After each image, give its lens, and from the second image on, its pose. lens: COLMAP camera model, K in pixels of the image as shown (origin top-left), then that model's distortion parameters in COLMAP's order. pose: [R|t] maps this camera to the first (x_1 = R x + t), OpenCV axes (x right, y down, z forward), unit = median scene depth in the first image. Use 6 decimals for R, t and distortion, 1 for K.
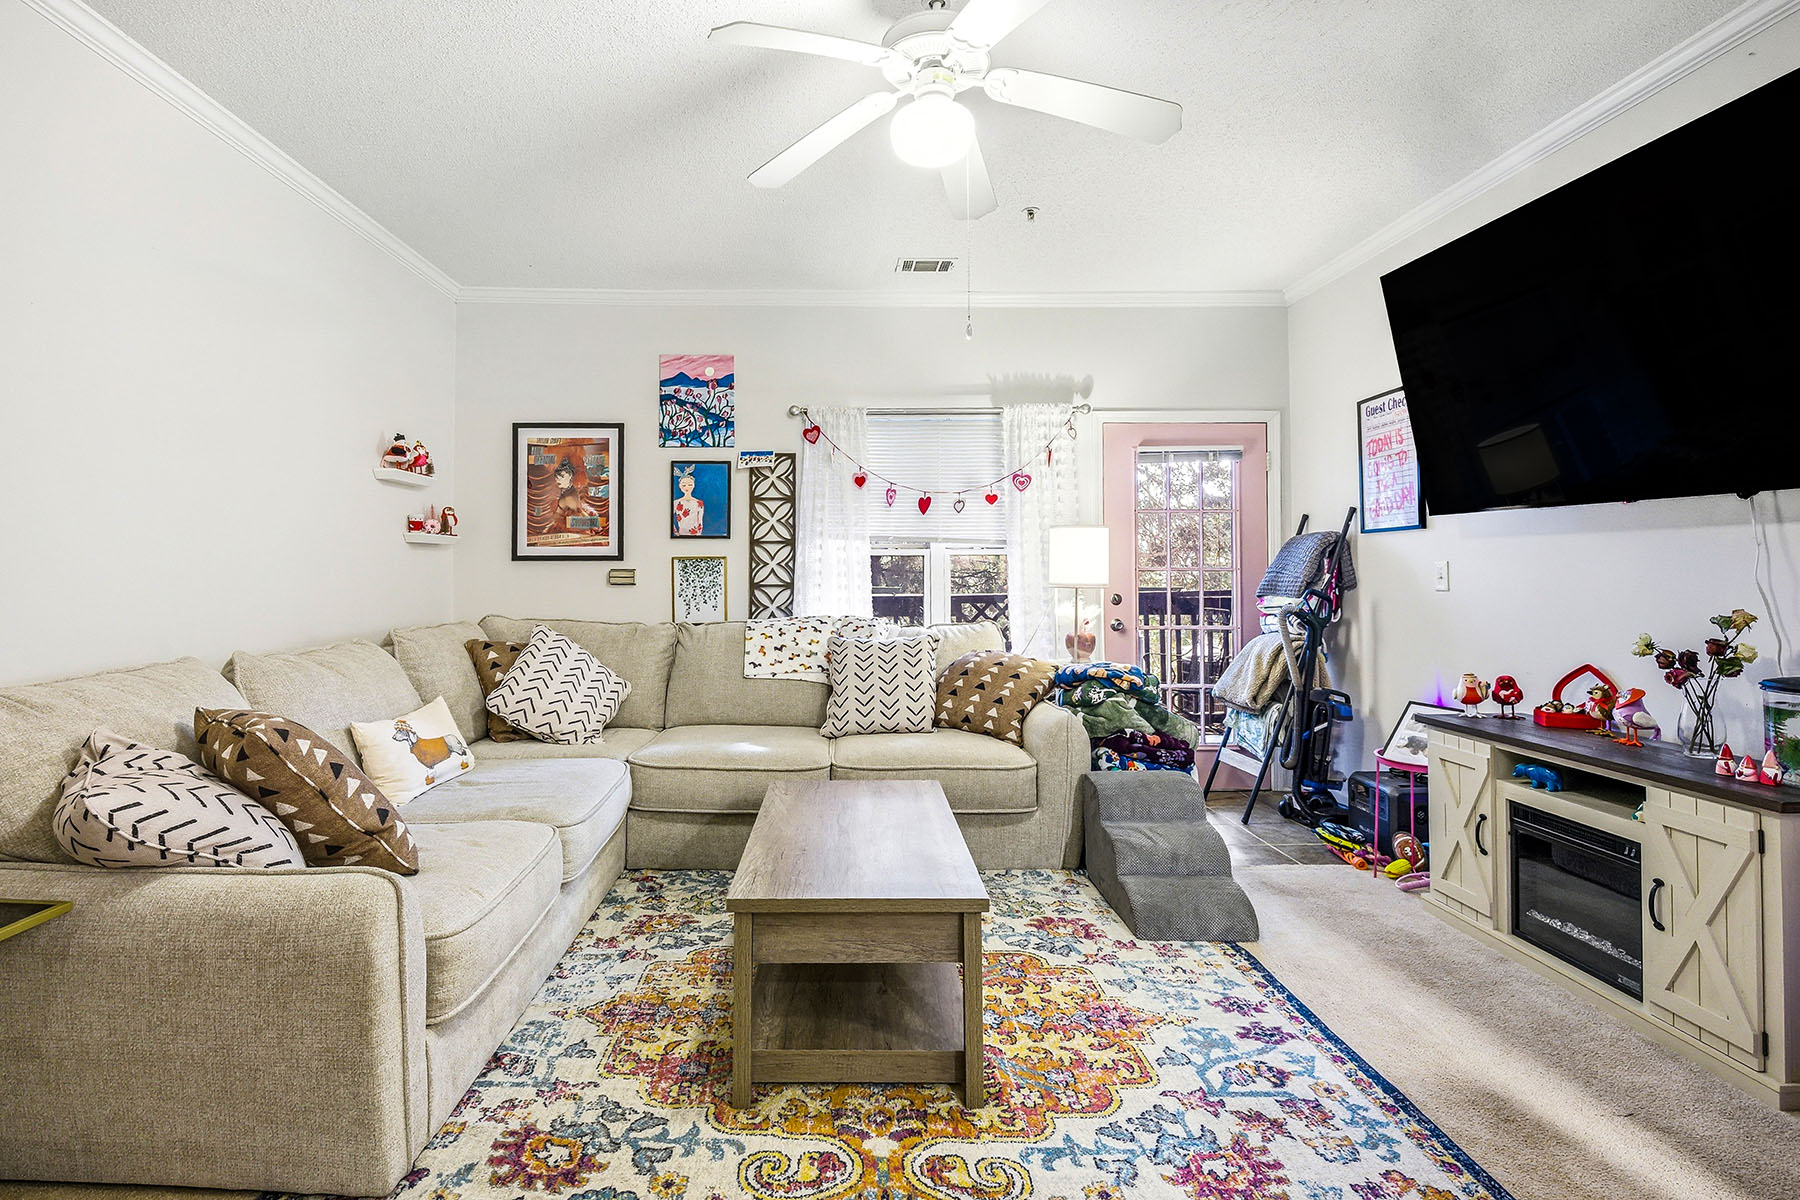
lens RADIAL K [[836.3, 0, 816.7], [0, 836.3, 563.1], [0, 0, 1]] dist [0.019493, -0.021817]
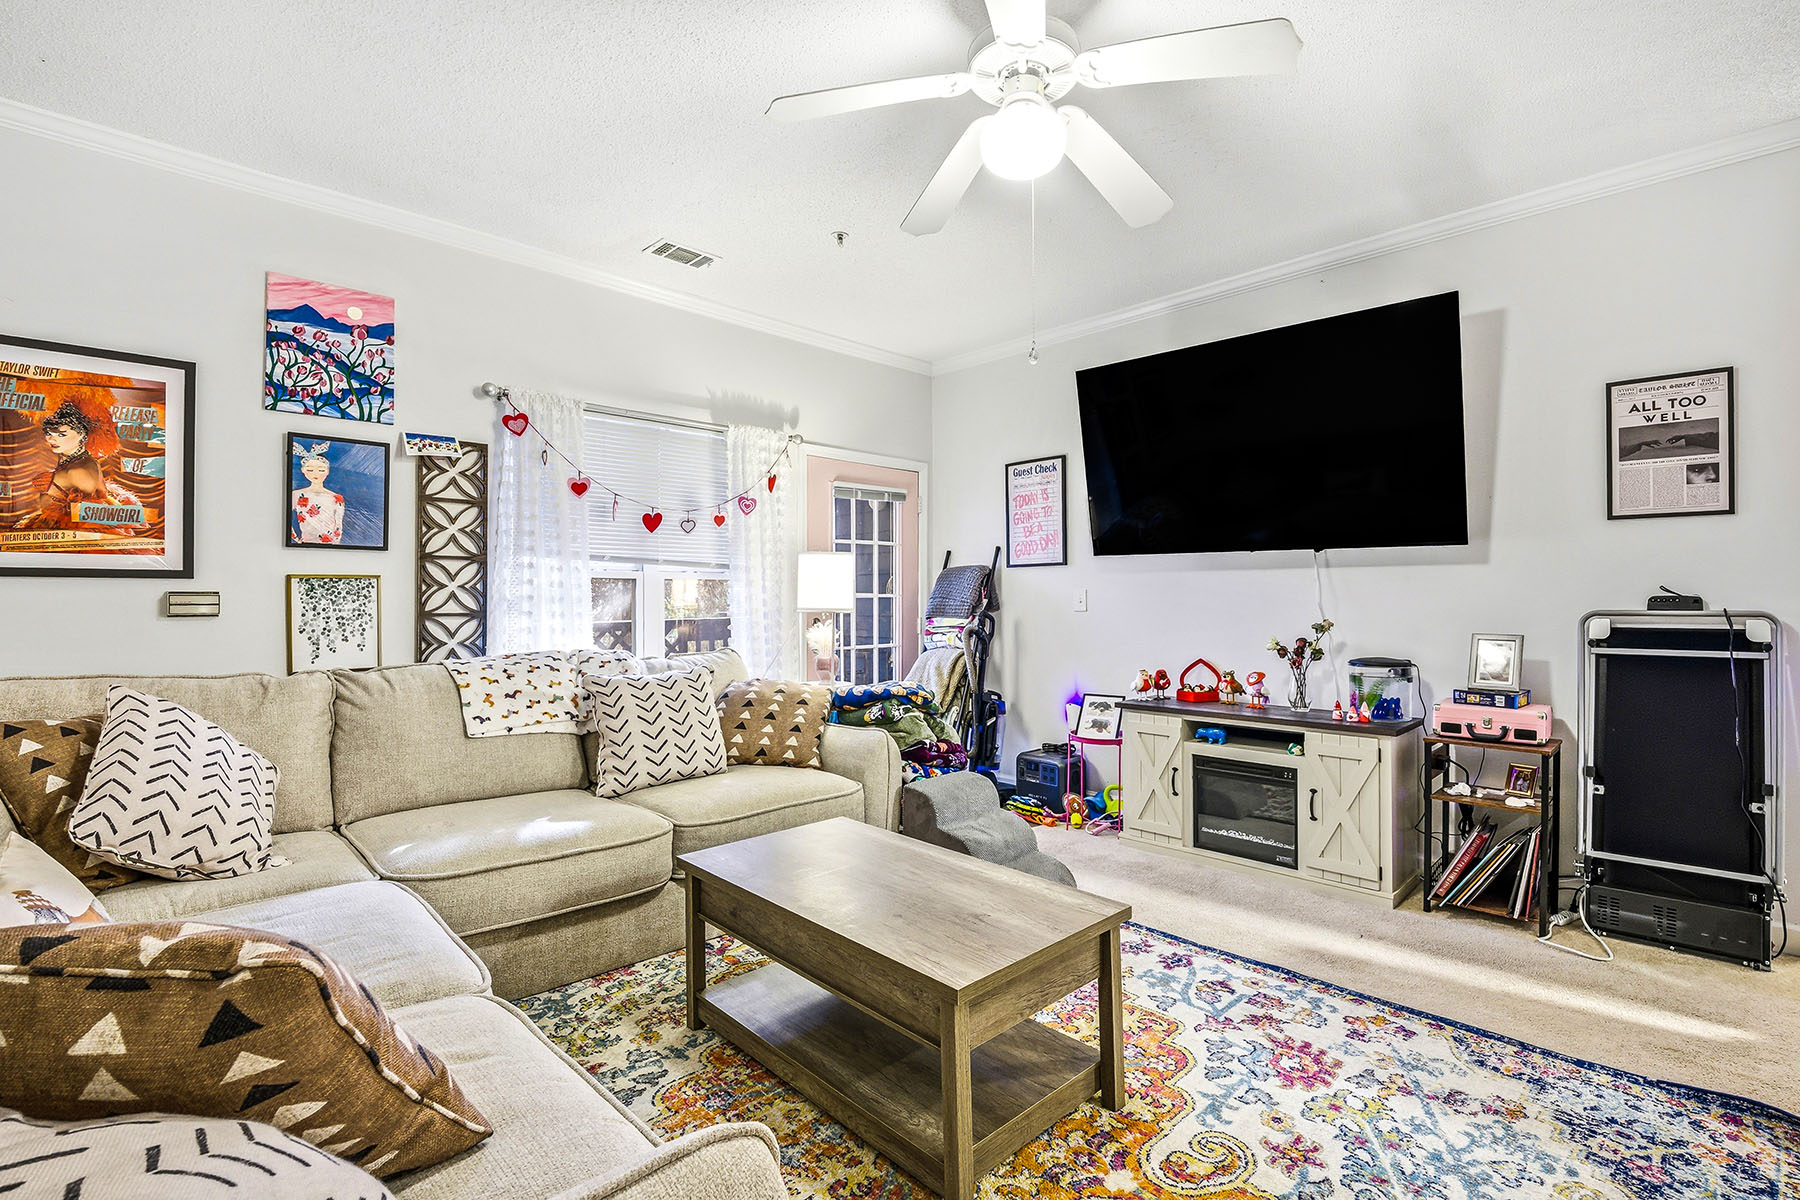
lens RADIAL K [[817.4, 0, 900.0], [0, 817.4, 600.0], [0, 0, 1]] dist [0.016876, -0.028354]
pose [[0.718112, -0.000513, 0.695927, -0.328912], [-0.007800, 0.999931, 0.008786, 0.004491], [-0.695884, -0.011737, 0.718059, 0.214202]]
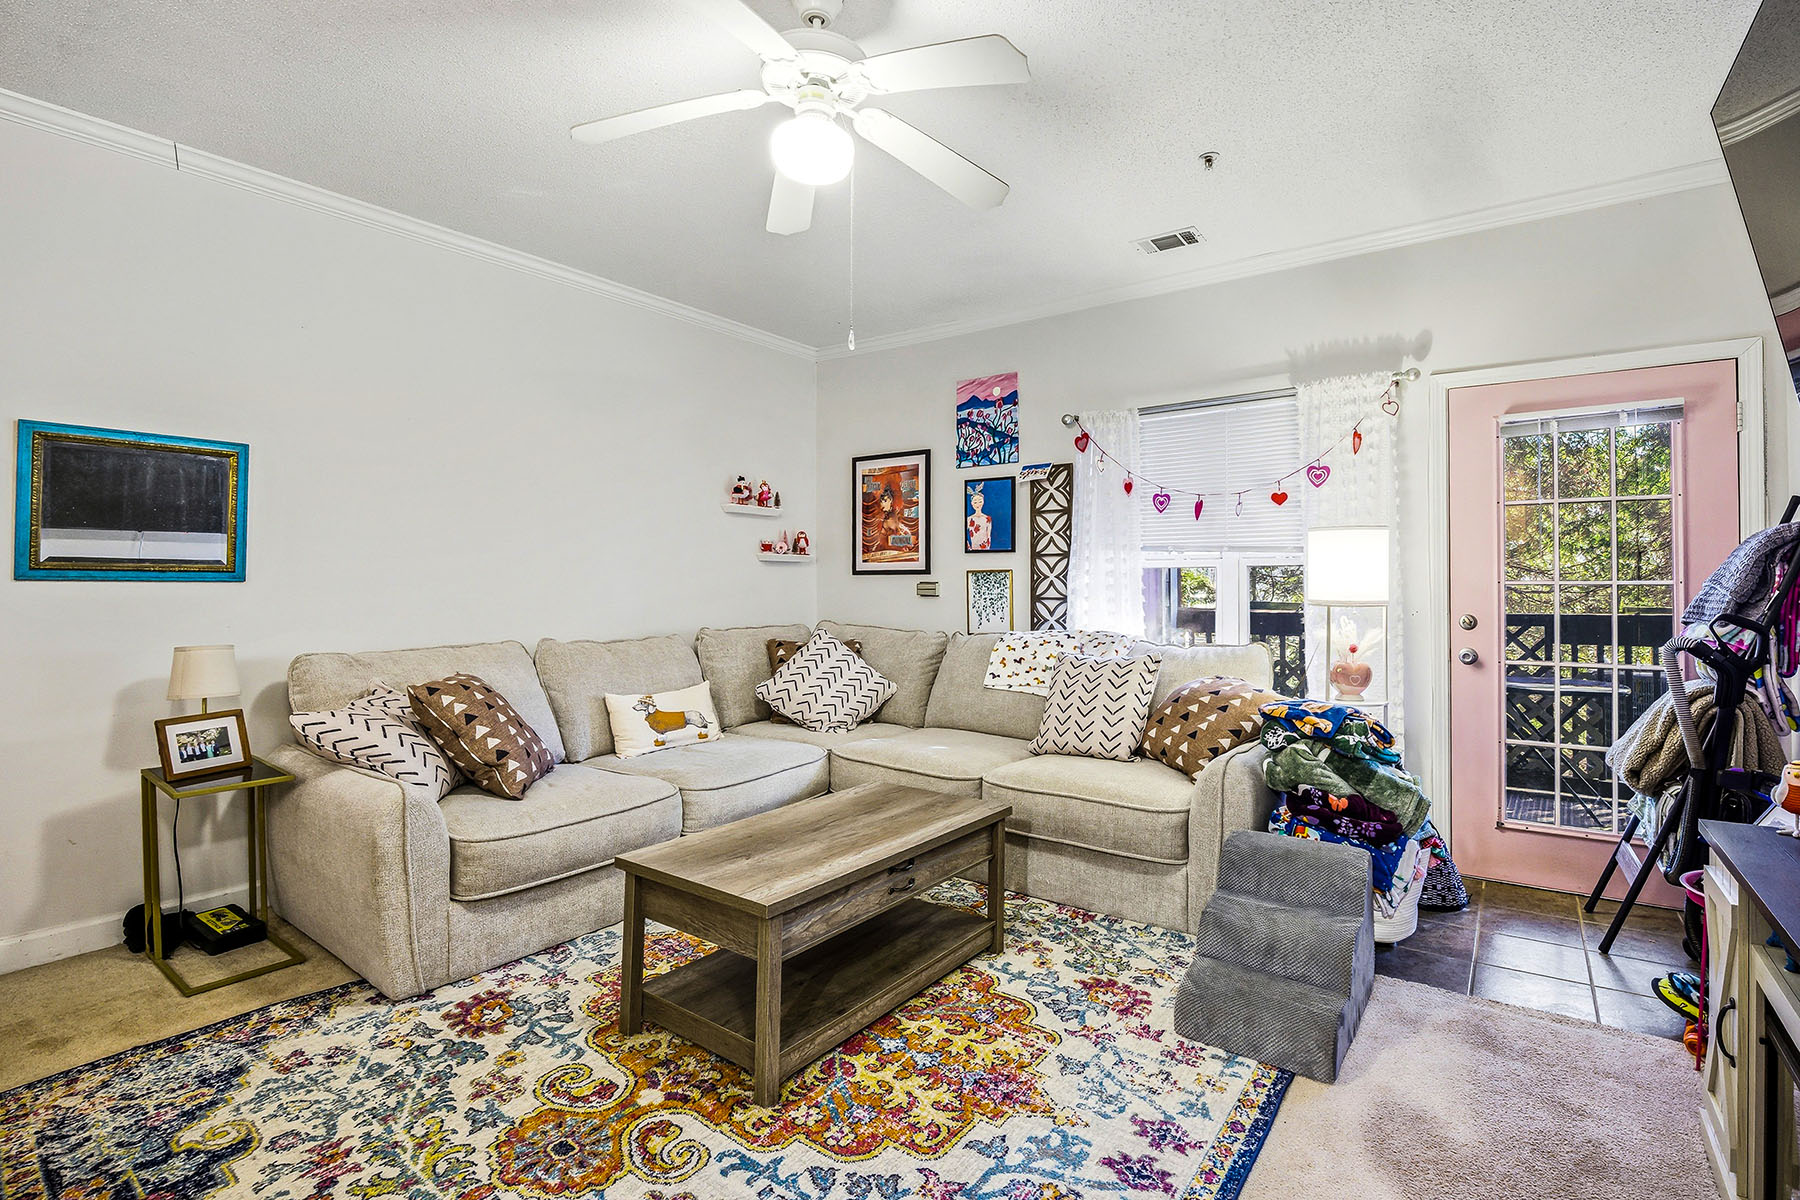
lens RADIAL K [[805.1, 0, 901.3], [0, 805.1, 583.8], [0, 0, 1]] dist [0.023814, -0.026096]
pose [[0.818140, 0.001595, -0.575017, 0.413715], [0.004266, 0.999952, 0.008843, 0.000219], [0.575003, -0.009688, 0.818094, 0.134232]]
